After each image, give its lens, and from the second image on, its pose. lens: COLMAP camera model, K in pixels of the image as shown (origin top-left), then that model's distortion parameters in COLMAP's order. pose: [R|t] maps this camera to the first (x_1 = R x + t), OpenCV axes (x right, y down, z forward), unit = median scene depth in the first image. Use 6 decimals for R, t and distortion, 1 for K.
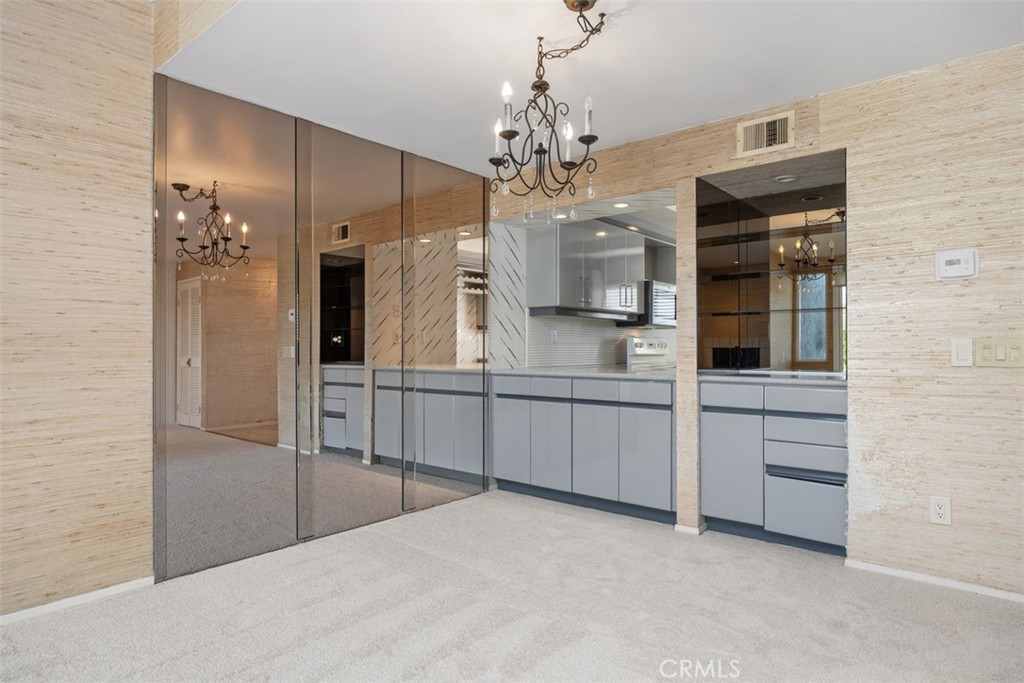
lens RADIAL K [[586.5, 0, 512.0], [0, 586.5, 341.5], [0, 0, 1]] dist [-0.001892, -0.000406]
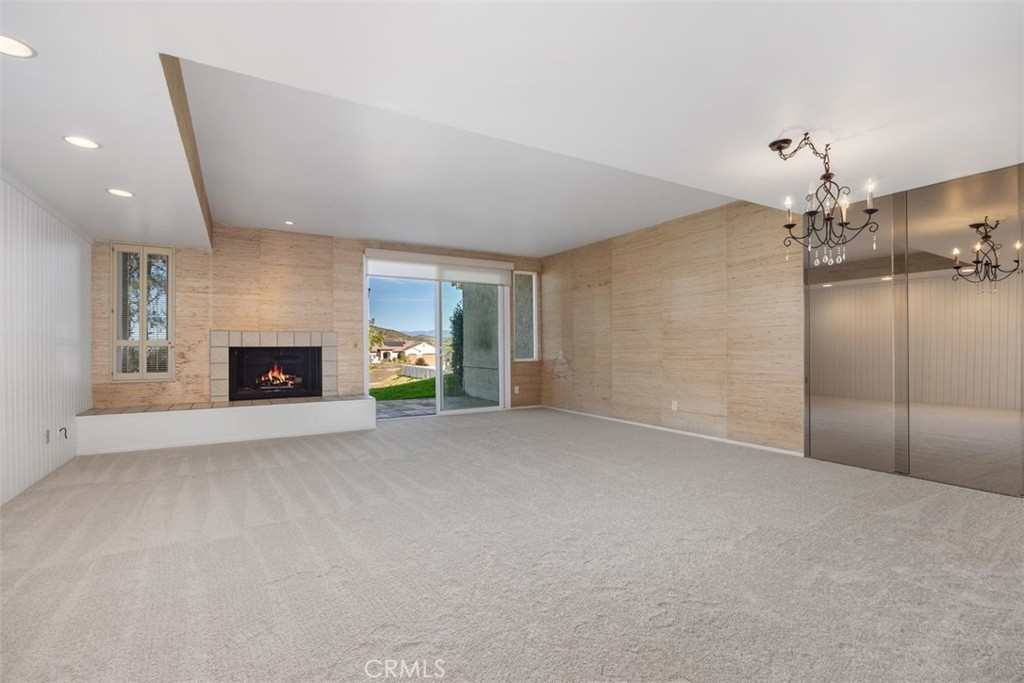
lens RADIAL K [[458.0, 0, 494.8], [0, 458.0, 344.5], [0, 0, 1]] dist [-0.000969, -0.000124]
pose [[-0.336942, 0.003534, -0.941519, 1.417133], [0.014858, 0.999888, -0.001564, -0.008735], [0.941408, -0.014516, -0.336957, 0.544645]]
